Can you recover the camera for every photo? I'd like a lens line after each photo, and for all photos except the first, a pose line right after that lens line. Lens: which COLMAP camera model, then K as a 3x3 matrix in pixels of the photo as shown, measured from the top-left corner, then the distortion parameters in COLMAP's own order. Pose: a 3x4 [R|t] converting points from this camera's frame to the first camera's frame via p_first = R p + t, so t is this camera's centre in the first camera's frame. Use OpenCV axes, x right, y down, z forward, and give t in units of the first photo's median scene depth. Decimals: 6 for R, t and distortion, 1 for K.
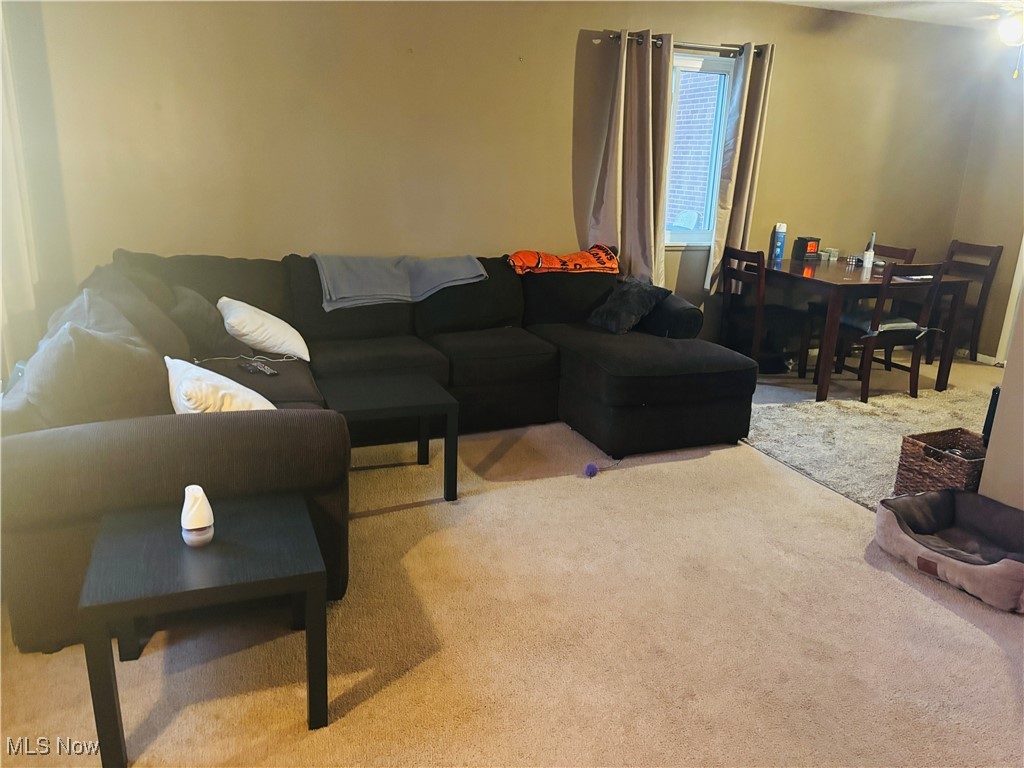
lens RADIAL K [[774.6, 0, 515.0], [0, 774.6, 380.3], [0, 0, 1]] dist [0.034138, -0.010205]
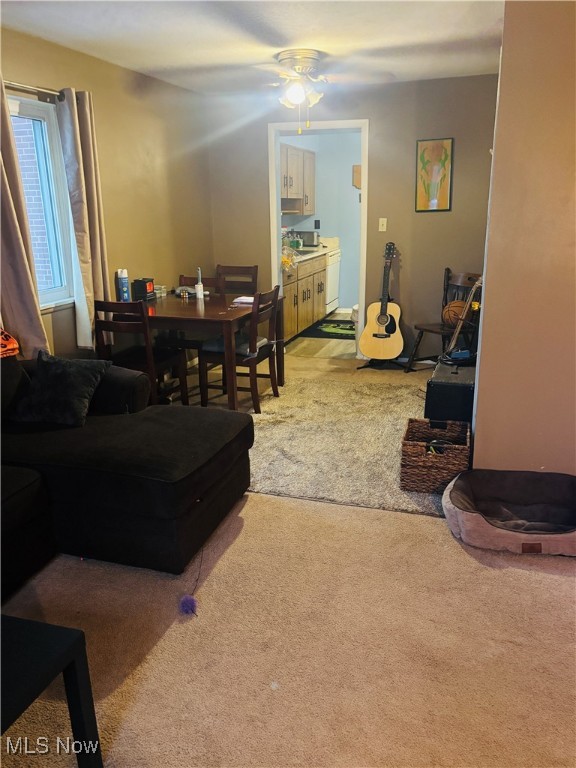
lens RADIAL K [[614.6, 0, 288.0], [0, 614.6, 384.0], [0, 0, 1]] dist [0.060717, -0.072172]
pose [[0.632222, -0.264382, 0.728284, -0.173820], [0.252798, 0.958927, 0.128656, -0.115054], [-0.732385, 0.102769, 0.673090, 0.326722]]
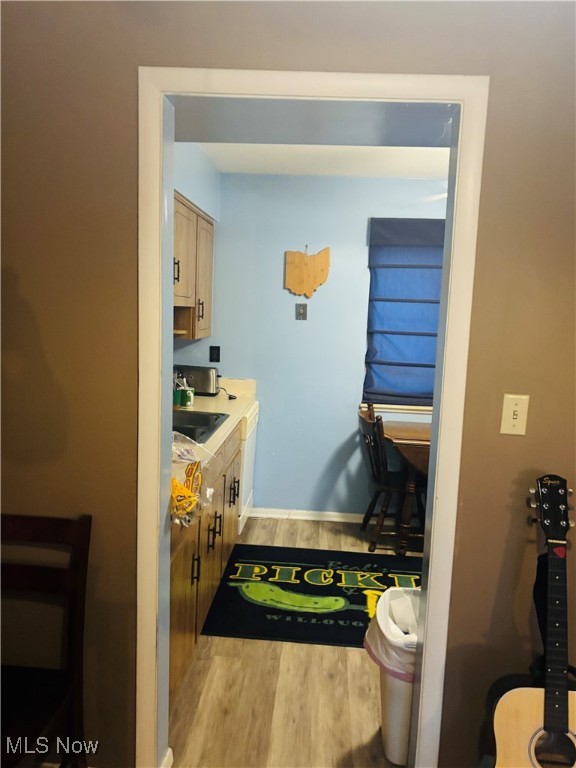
lens RADIAL K [[614.6, 0, 288.0], [0, 614.6, 384.0], [0, 0, 1]] dist [0.060717, -0.072172]
pose [[0.423093, -0.137569, 0.895582, 0.442488], [0.231167, 0.972087, 0.040112, -0.260871], [-0.876102, 0.190058, 0.443084, 0.863611]]
